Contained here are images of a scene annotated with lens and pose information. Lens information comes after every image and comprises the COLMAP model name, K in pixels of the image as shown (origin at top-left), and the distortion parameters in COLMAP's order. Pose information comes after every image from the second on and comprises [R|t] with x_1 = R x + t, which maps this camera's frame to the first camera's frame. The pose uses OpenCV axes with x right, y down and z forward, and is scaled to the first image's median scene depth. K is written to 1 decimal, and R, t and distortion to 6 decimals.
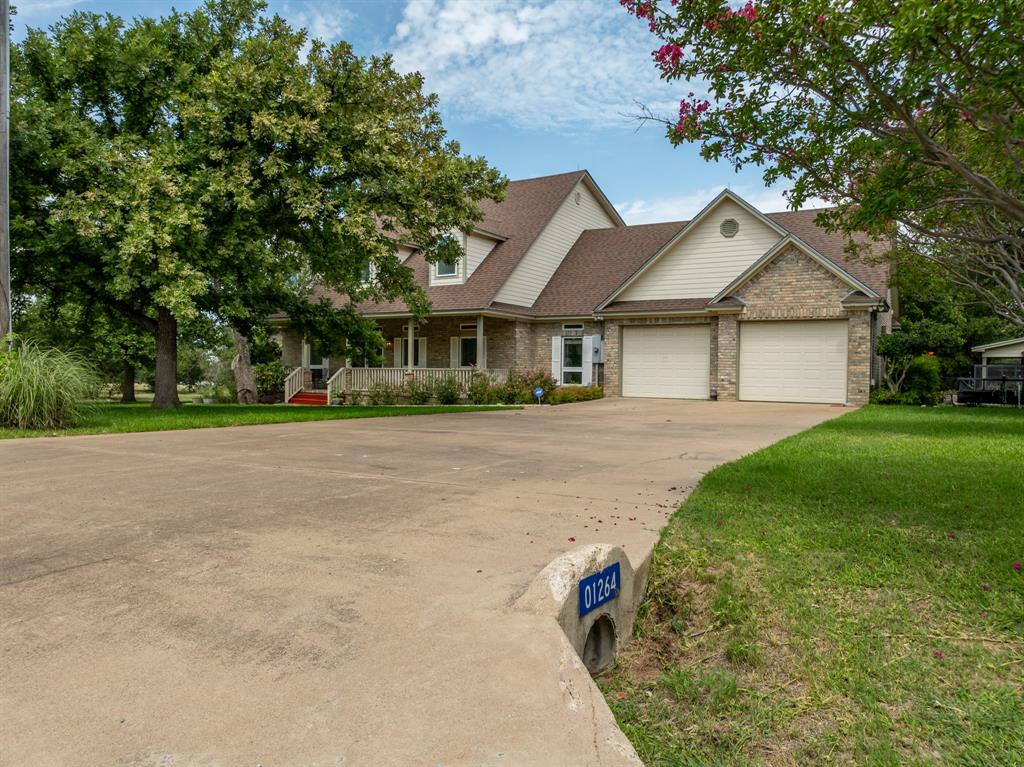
lens RADIAL K [[730.9, 0, 507.9], [0, 730.9, 383.3], [0, 0, 1]] dist [-0.038154, -0.003316]
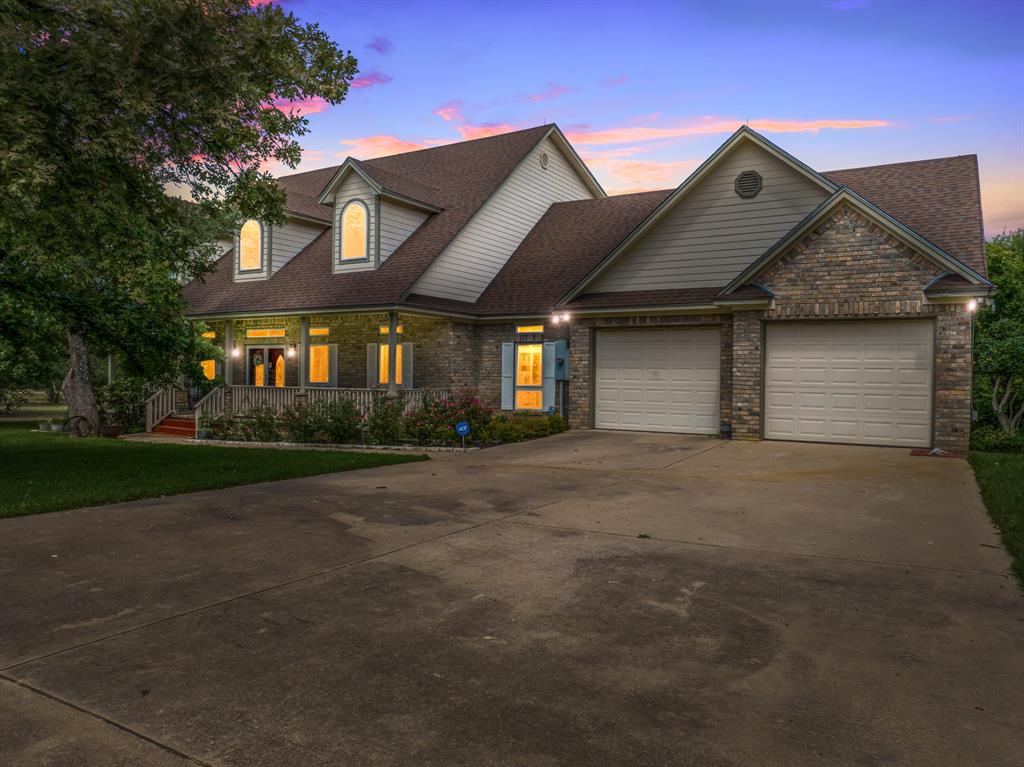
lens RADIAL K [[730.9, 0, 515.8], [0, 730.9, 381.3], [0, 0, 1]] dist [-0.038154, -0.003316]
pose [[0.999960, -0.001640, 0.008799, 0.080693], [0.001673, 0.999991, -0.003831, -0.026828], [-0.008792, 0.003846, 0.999954, 0.322342]]
